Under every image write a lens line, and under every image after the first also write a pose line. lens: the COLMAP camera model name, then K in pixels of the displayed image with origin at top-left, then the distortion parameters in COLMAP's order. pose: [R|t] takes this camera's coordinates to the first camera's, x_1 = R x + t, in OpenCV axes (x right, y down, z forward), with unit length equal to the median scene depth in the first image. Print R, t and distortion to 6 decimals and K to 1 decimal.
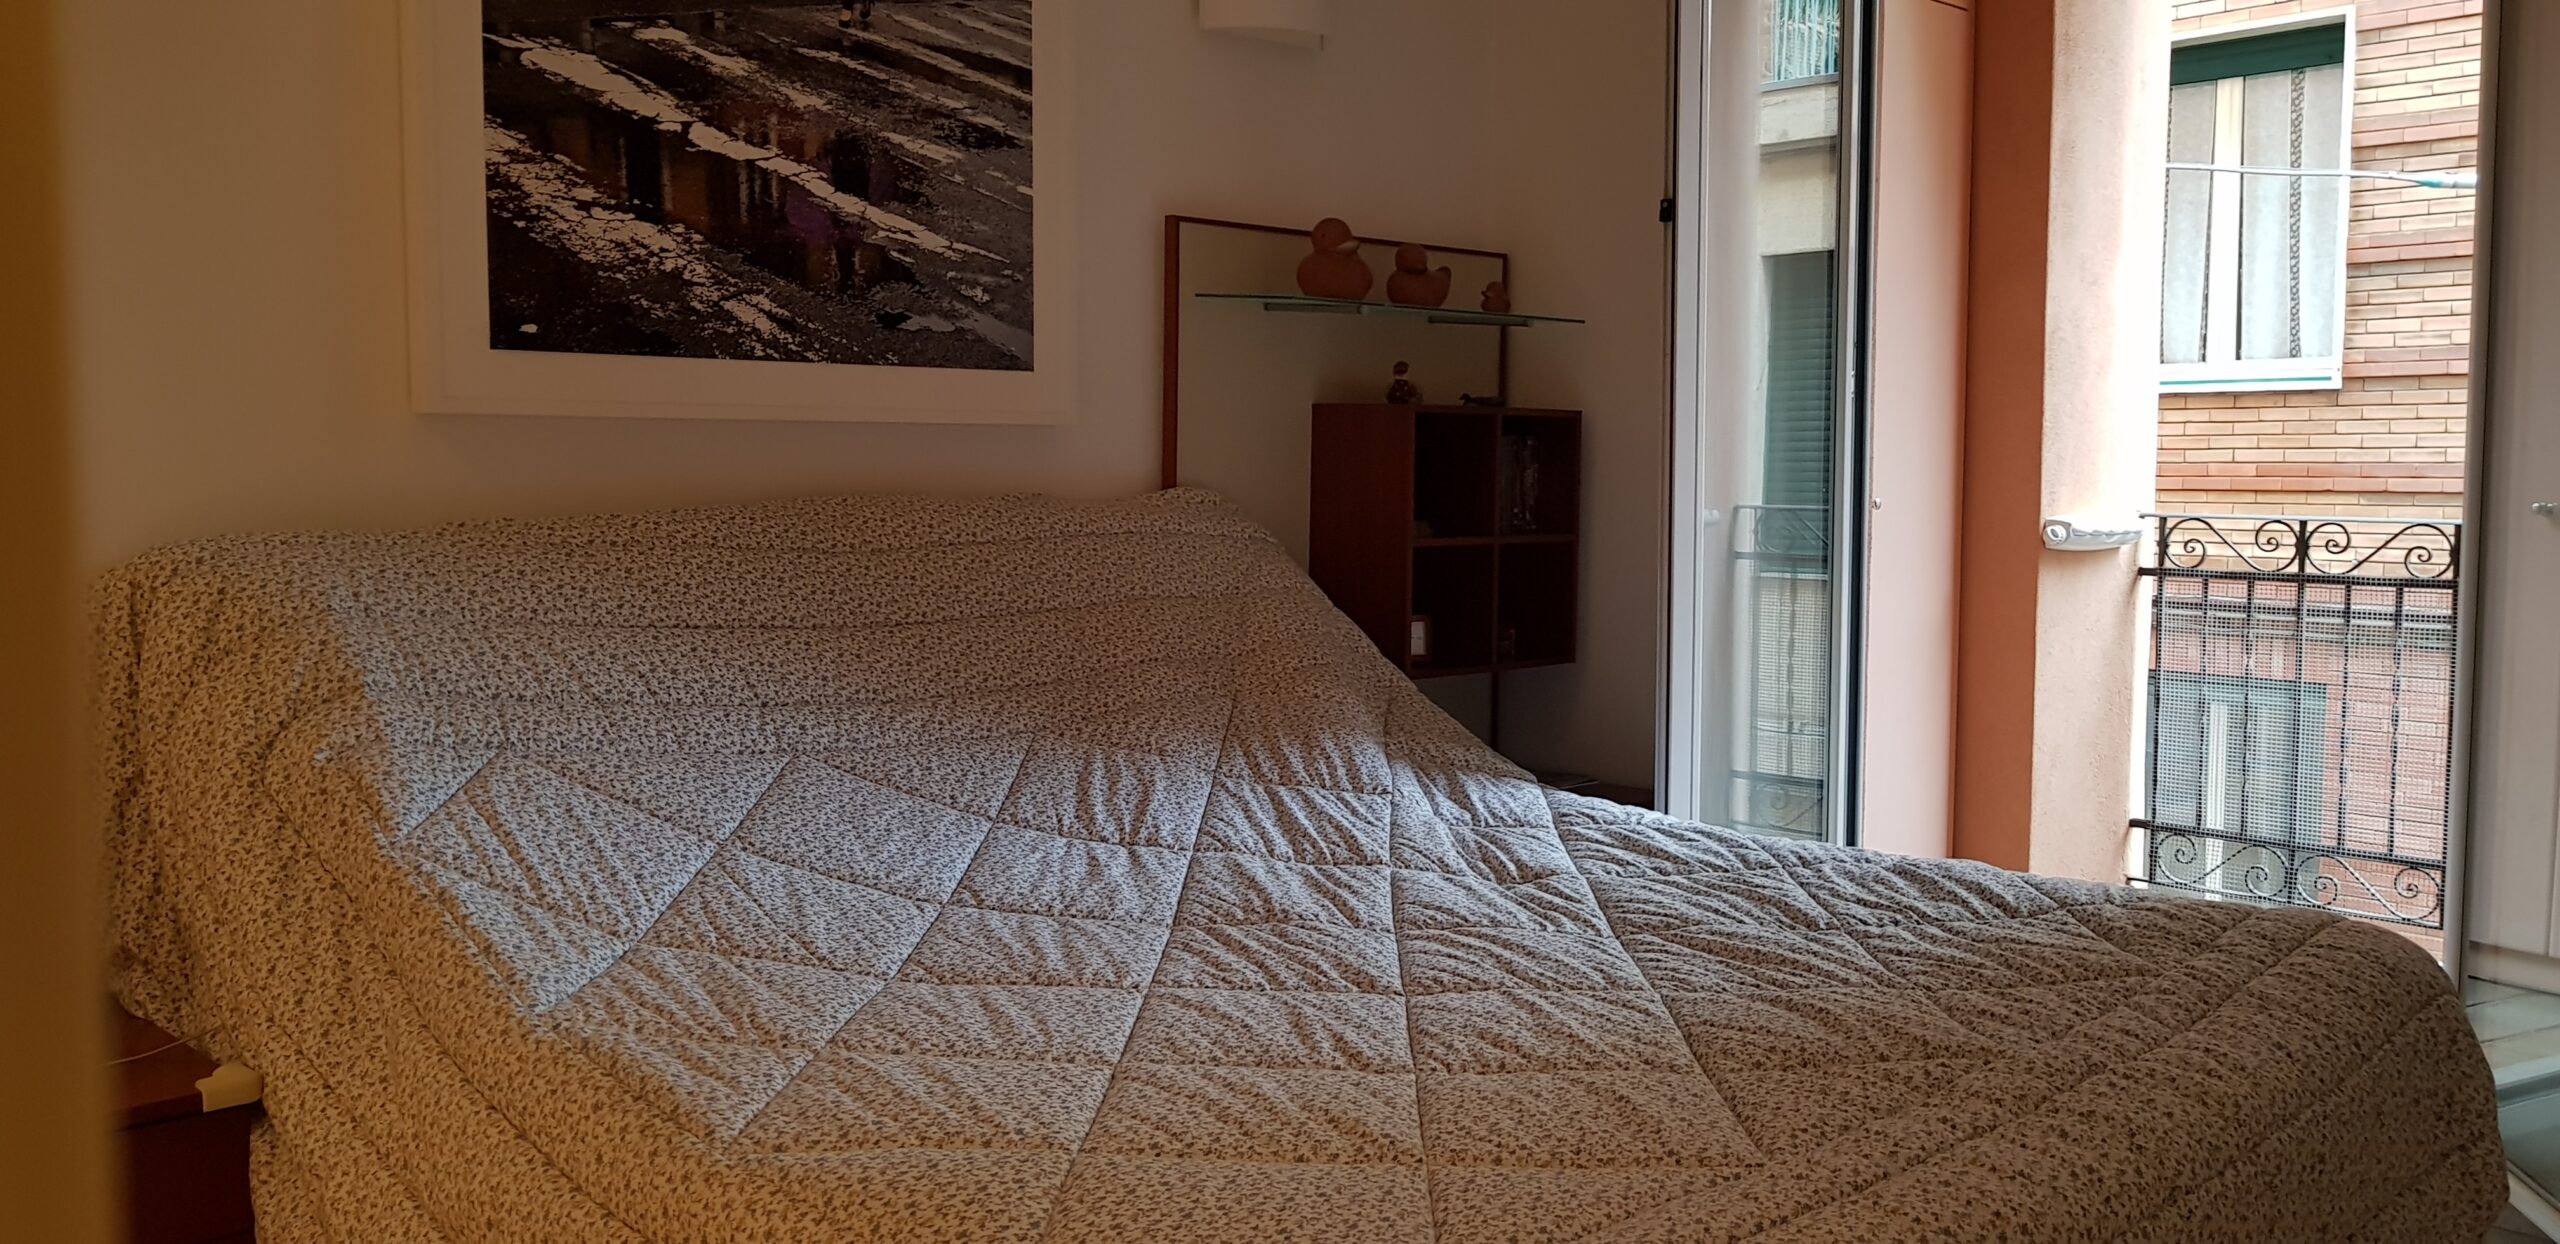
lens RADIAL K [[2031.4, 0, 1269.6], [0, 2031.4, 618.5], [0, 0, 1]] dist [-0.001816, 0.001832]
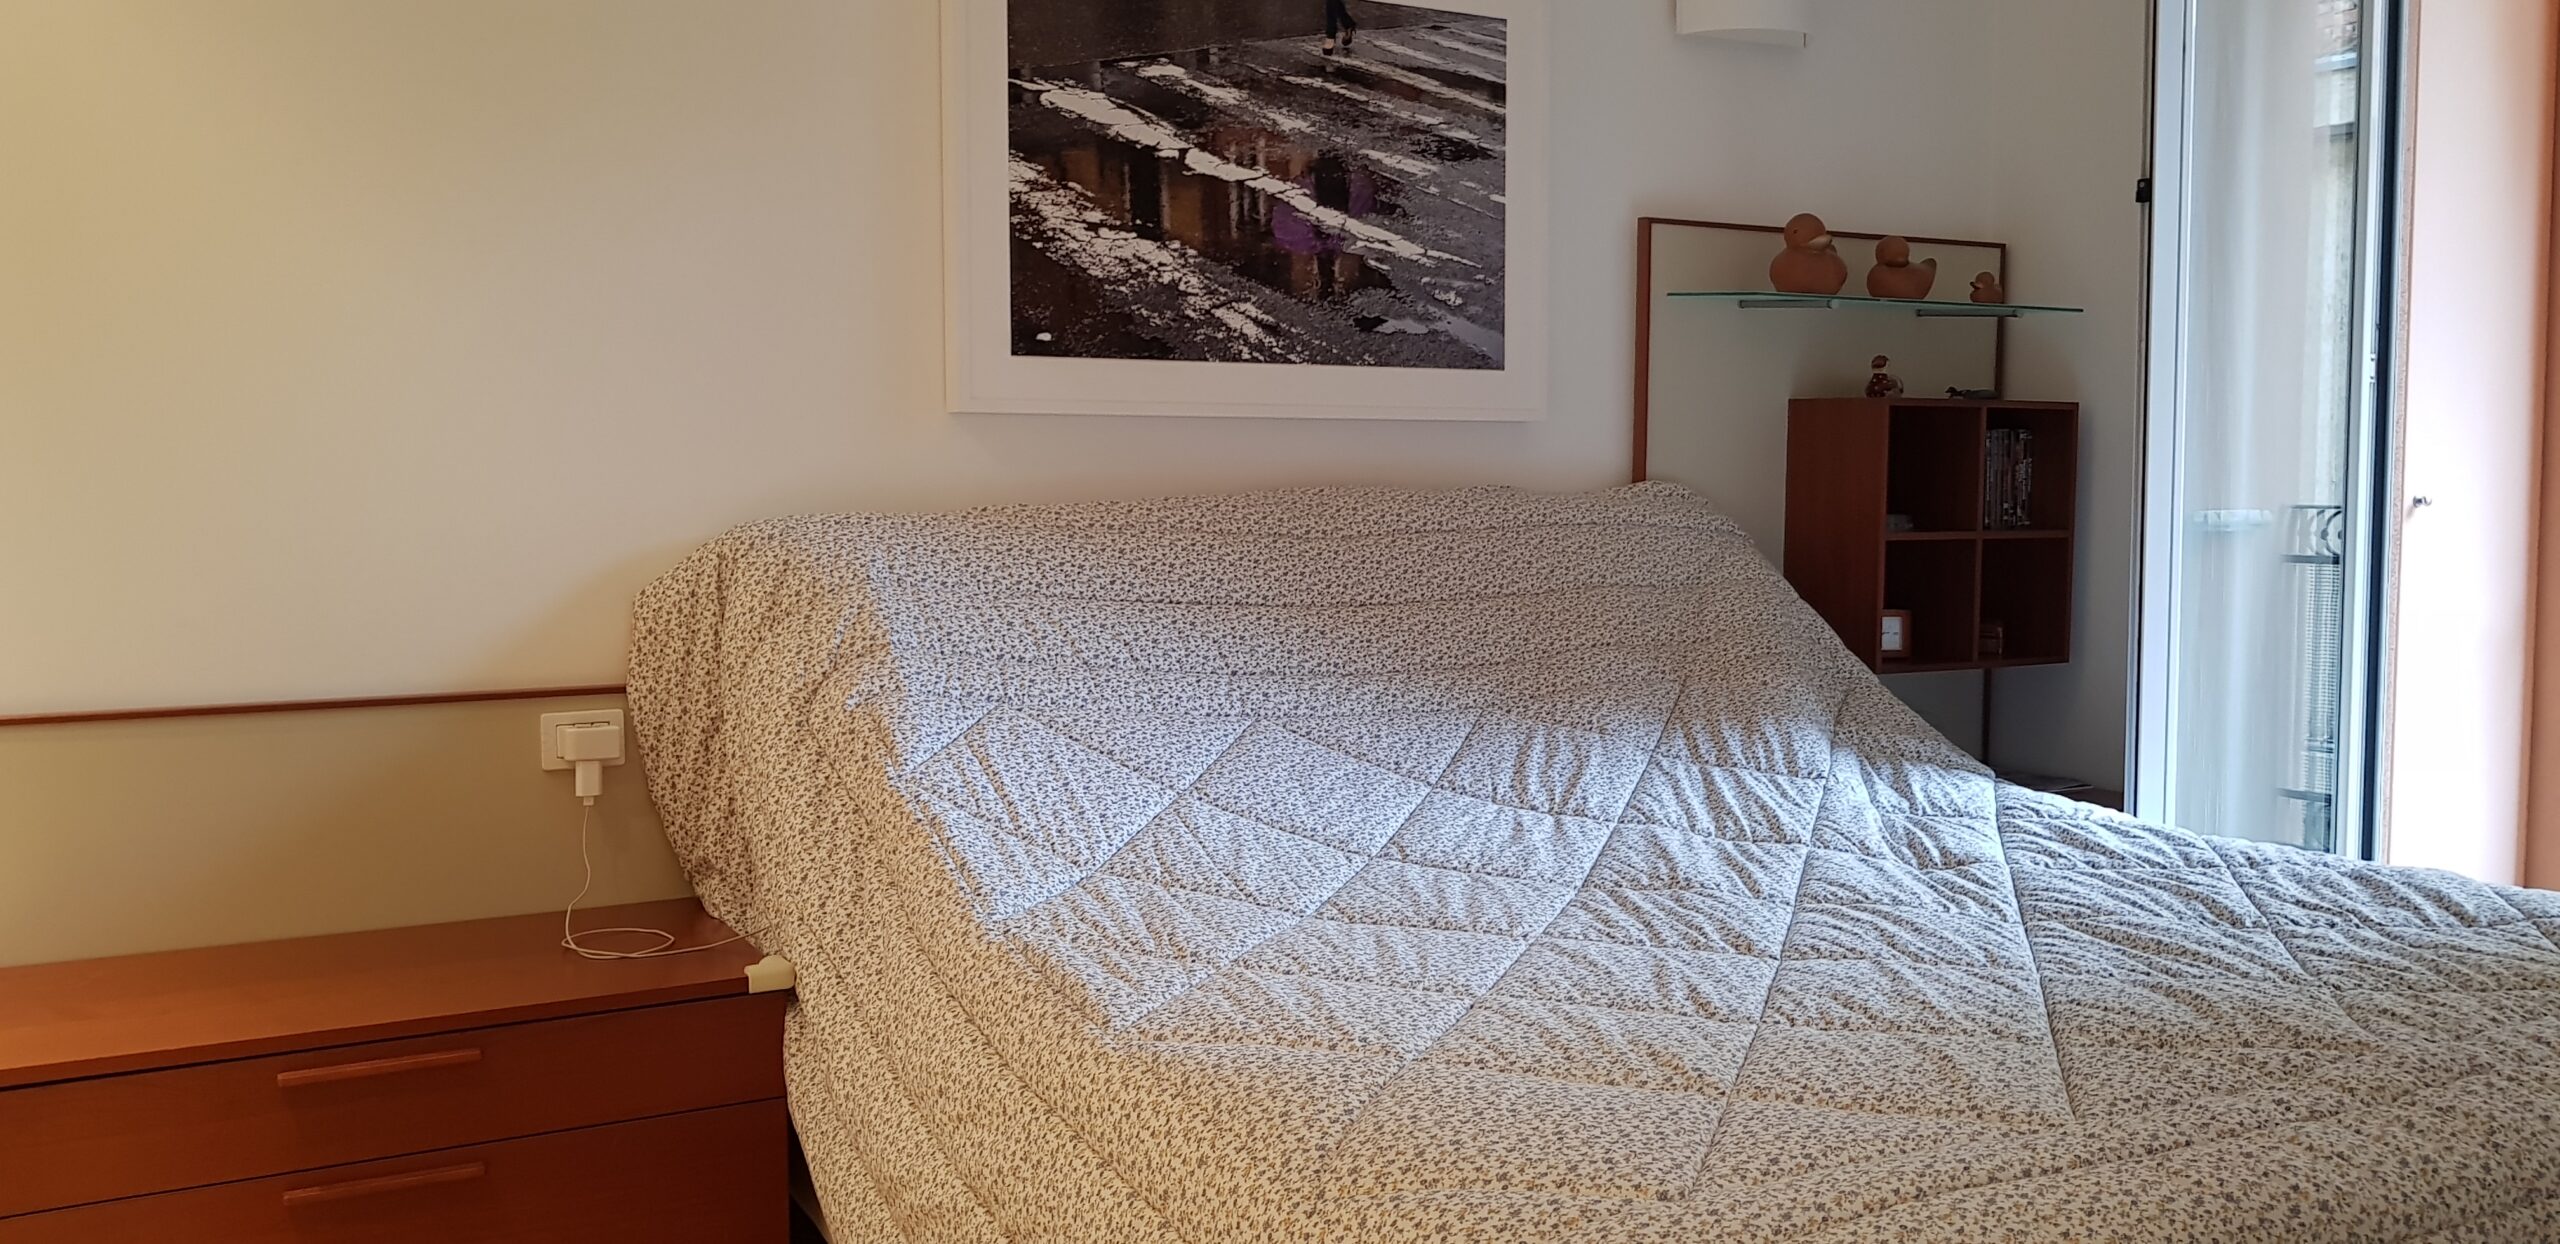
lens RADIAL K [[2031.4, 0, 1292.0], [0, 2031.4, 619.8], [0, 0, 1]] dist [-0.001816, 0.001832]
pose [[0.960764, 0.018320, -0.276763, 0.094996], [-0.019740, 0.999802, -0.002345, 0.016769], [0.276665, 0.007716, 0.960935, -0.055871]]
